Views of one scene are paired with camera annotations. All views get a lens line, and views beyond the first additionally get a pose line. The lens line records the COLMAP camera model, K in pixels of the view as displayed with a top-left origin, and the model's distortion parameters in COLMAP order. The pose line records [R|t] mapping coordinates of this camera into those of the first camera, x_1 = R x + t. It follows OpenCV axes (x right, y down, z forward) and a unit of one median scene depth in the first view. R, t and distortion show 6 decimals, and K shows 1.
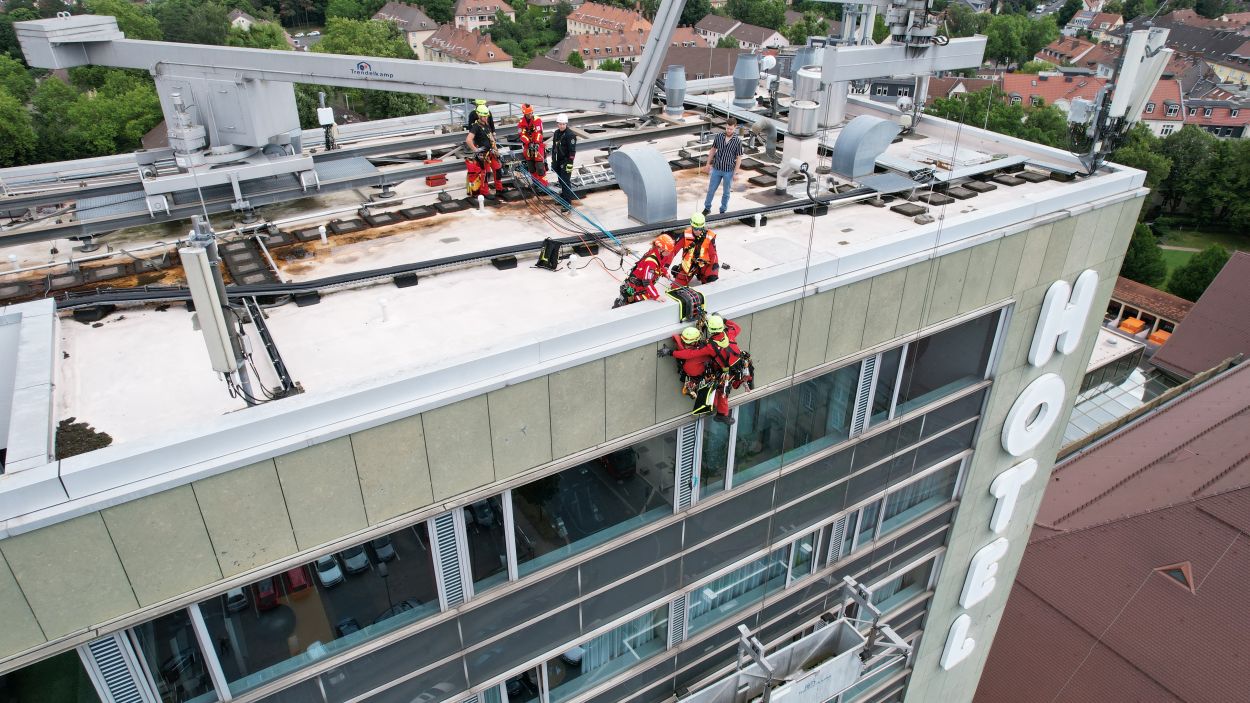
lens RADIAL K [[795.3, 0, 620.1], [0, 795.3, 345.2], [0, 0, 1]] dist [-0.075855, 0.067355]
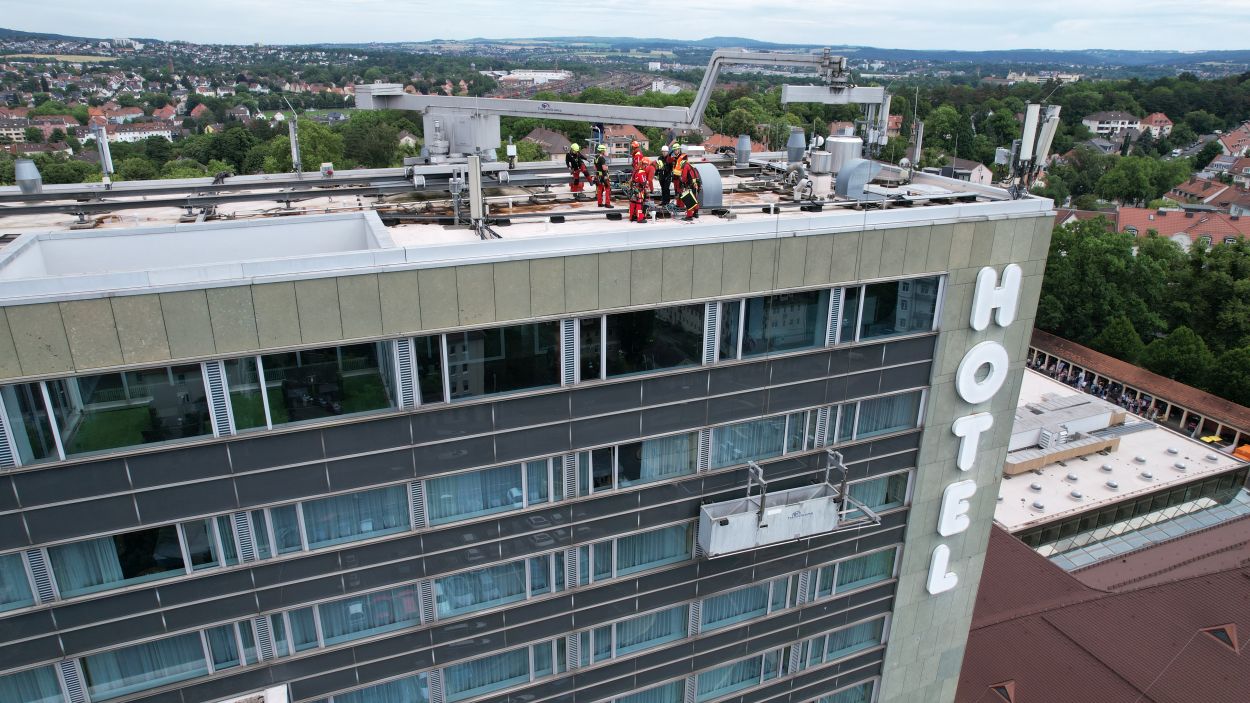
lens RADIAL K [[795.3, 0, 620.7], [0, 795.3, 346.9], [0, 0, 1]] dist [-0.075855, 0.067355]
pose [[0.987079, 0.064399, -0.146722, 0.120323], [-0.085990, 0.985551, -0.145928, 0.371160], [0.135204, 0.156659, 0.978355, -0.554854]]
